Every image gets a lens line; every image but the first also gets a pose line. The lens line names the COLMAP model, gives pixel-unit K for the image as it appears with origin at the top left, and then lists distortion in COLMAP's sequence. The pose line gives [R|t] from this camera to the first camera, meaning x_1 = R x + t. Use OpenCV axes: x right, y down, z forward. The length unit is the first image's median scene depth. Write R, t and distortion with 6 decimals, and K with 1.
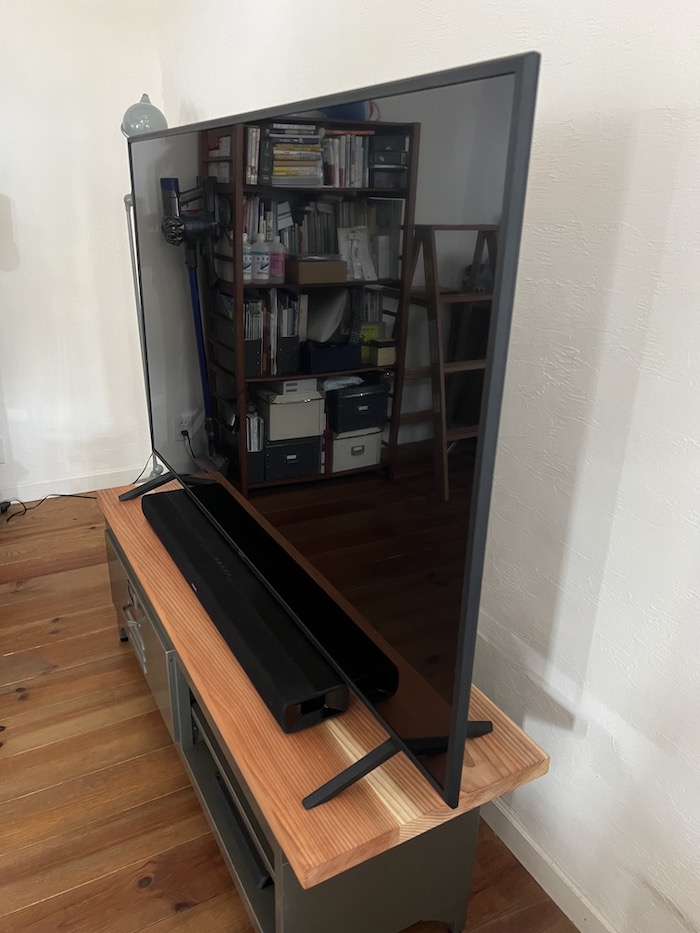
lens RADIAL K [[734.9, 0, 384.1], [0, 734.9, 469.6], [0, 0, 1]] dist [-0.005396, 0.143710]
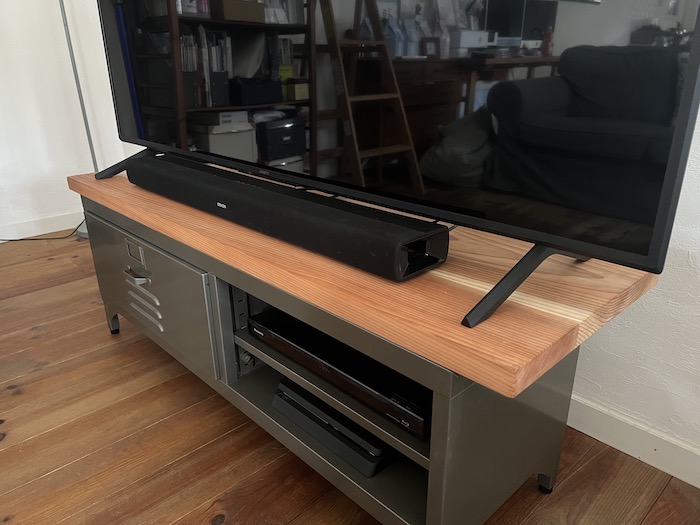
lens RADIAL K [[523.3, 0, 350.0], [0, 523.3, 258.6], [0, 0, 1]] dist [0.054019, -0.001620]
pose [[0.967492, -0.126970, 0.218720, -0.151899], [0.137068, 0.990059, -0.031569, 0.159761], [-0.212537, 0.060522, 0.975277, 0.182115]]
